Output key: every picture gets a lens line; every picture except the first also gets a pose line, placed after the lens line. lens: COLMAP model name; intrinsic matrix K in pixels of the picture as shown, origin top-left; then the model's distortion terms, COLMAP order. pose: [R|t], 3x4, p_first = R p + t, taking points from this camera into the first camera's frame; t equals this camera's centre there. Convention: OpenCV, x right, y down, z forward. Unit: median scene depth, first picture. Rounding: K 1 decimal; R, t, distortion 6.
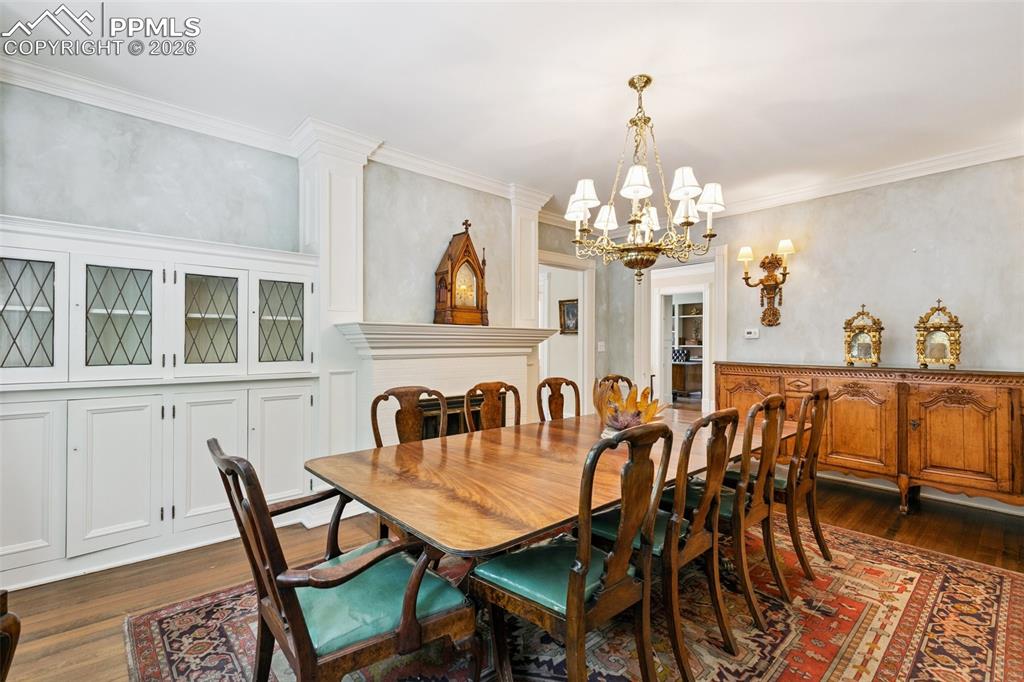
lens RADIAL K [[461.9, 0, 512.0], [0, 461.9, 341.0], [0, 0, 1]] dist [0.002626, 0.000651]
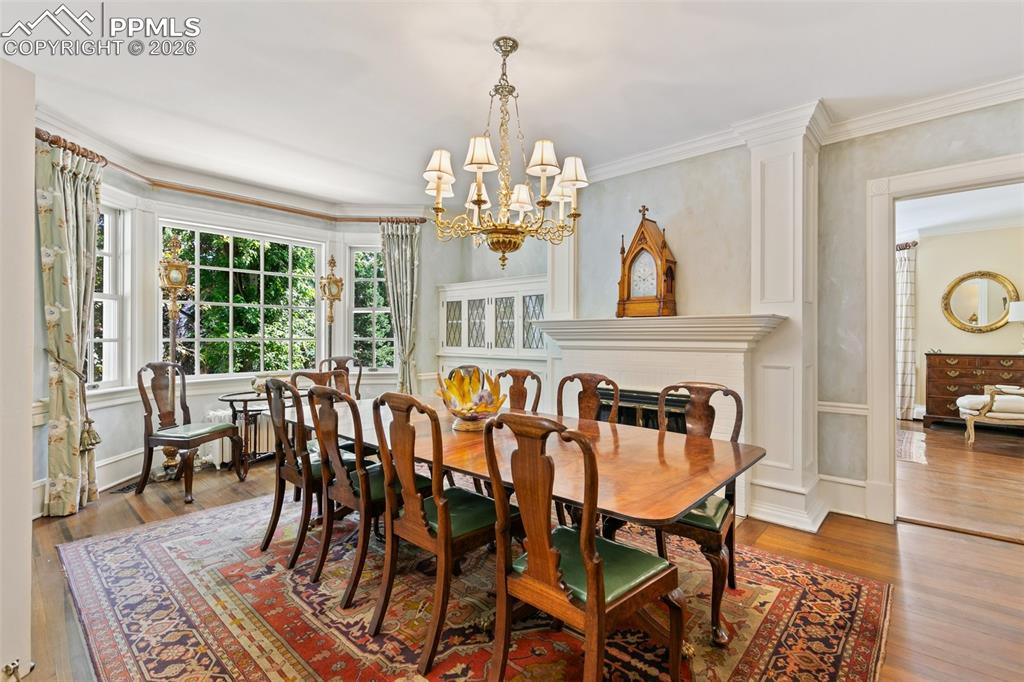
lens RADIAL K [[413.9, 0, 512.0], [0, 413.9, 341.0], [0, 0, 1]] dist [-0.001254, -0.000346]
pose [[0.166310, 0.015322, -0.985954, 0.903084], [0.005638, 0.999848, 0.016489, -0.001302], [0.986057, -0.008301, 0.166199, 0.734129]]
